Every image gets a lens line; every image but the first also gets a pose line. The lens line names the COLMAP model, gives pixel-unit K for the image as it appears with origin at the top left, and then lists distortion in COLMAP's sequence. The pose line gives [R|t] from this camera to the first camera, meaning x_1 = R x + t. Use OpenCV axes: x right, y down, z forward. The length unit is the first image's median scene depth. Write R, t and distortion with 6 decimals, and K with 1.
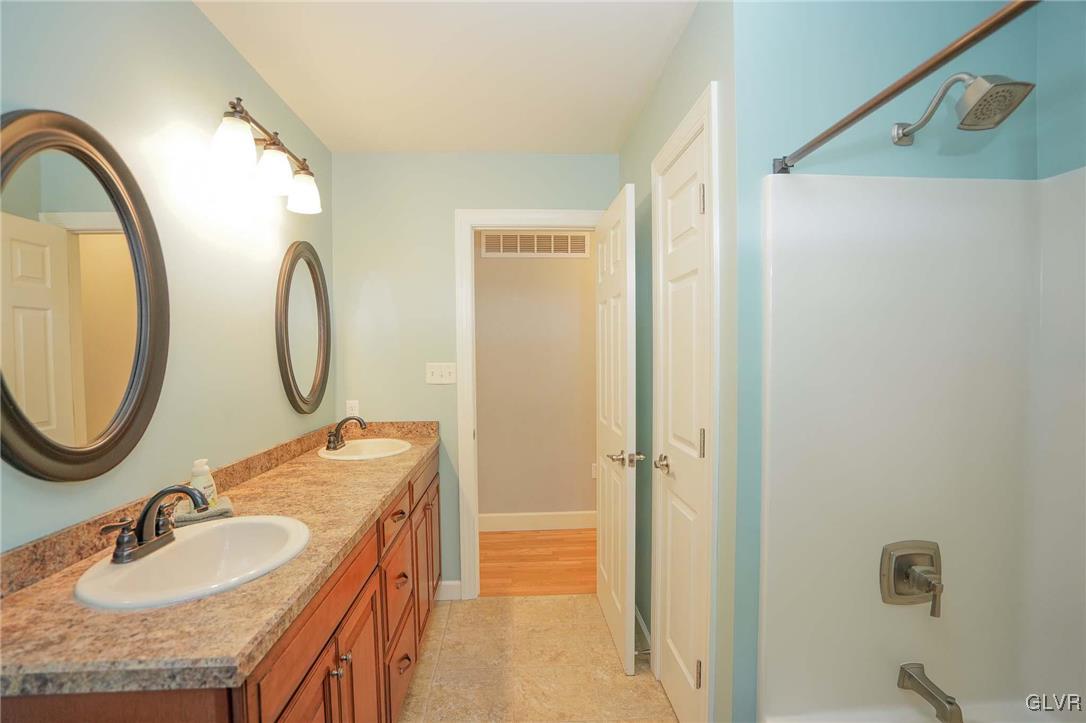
lens RADIAL K [[501.5, 0, 539.2], [0, 501.5, 368.3], [0, 0, 1]] dist [-0.062656, 0.024875]
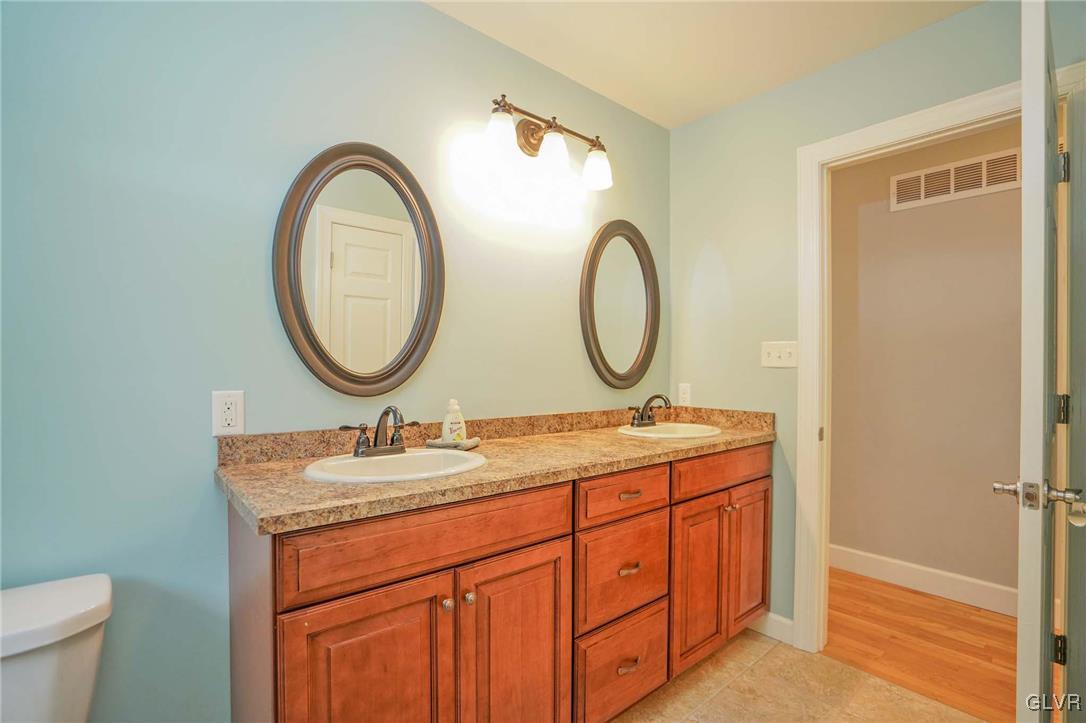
lens RADIAL K [[501.5, 0, 539.2], [0, 501.5, 368.3], [0, 0, 1]] dist [-0.062656, 0.024875]
pose [[0.607486, 0.013569, -0.794214, 0.206372], [-0.037809, 0.999215, -0.011849, 0.057741], [0.793430, 0.037227, 0.607522, 0.207917]]
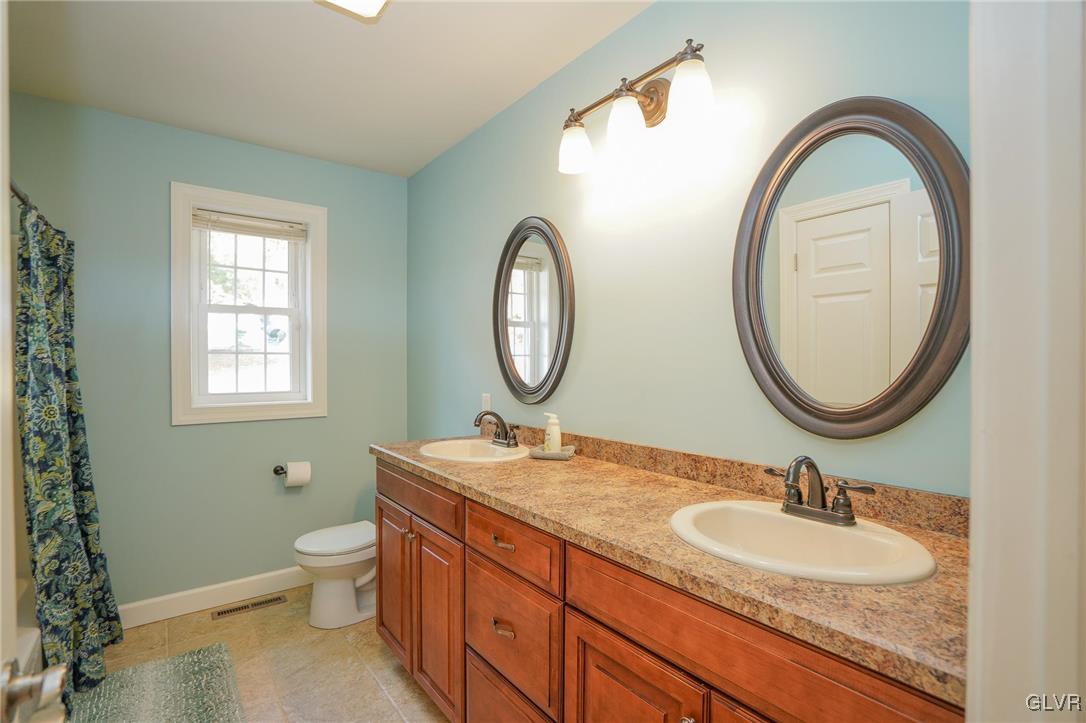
lens RADIAL K [[503.9, 0, 537.4], [0, 503.9, 365.9], [0, 0, 1]] dist [-0.073970, 0.037000]
pose [[-0.826260, 0.016360, -0.563051, 0.063688], [-0.007310, 0.999183, 0.039760, -0.000930], [0.563241, 0.036968, -0.825465, 1.061368]]
